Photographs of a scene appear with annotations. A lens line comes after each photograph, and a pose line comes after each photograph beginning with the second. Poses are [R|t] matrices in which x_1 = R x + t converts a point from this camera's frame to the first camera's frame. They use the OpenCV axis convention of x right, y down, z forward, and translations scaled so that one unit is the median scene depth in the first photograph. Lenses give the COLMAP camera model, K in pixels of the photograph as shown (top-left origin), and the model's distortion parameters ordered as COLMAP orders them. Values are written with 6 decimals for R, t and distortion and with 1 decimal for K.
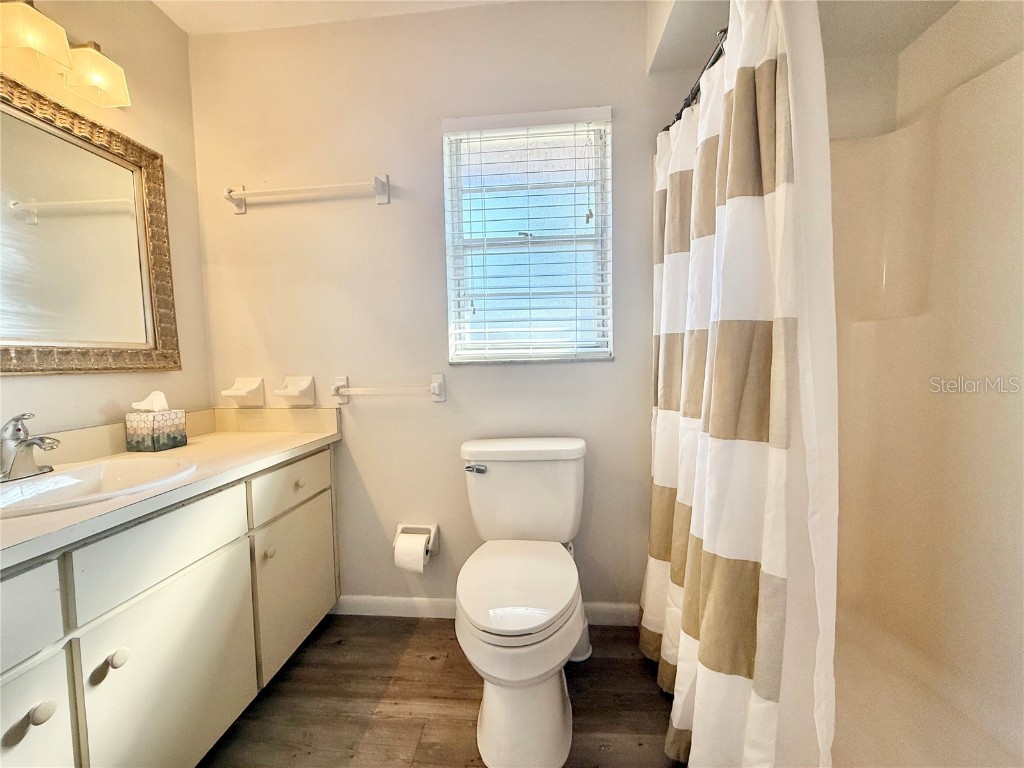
lens RADIAL K [[411.4, 0, 515.5], [0, 411.4, 389.5], [0, 0, 1]] dist [-0.002807, -0.000545]
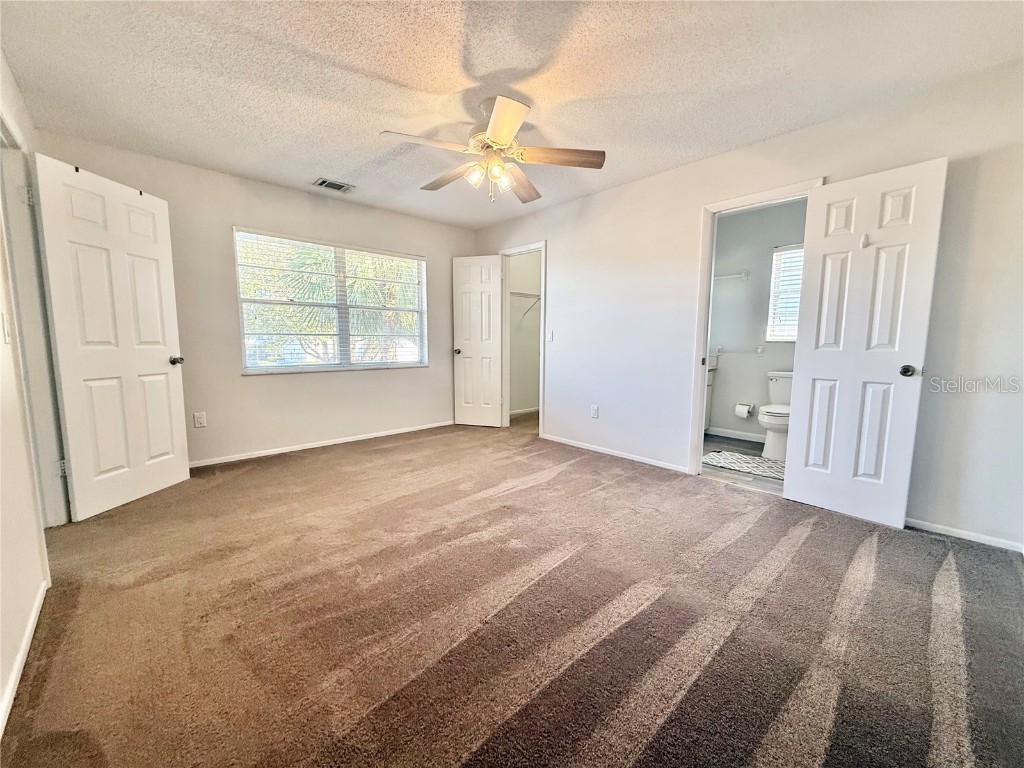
lens RADIAL K [[411.4, 0, 510.3], [0, 411.4, 386.5], [0, 0, 1]] dist [-0.002807, -0.000545]
pose [[0.759446, 0.095639, -0.643502, 0.307066], [-0.072057, 0.995415, 0.062901, 0.166338], [0.646567, -0.001401, 0.762856, -2.012629]]
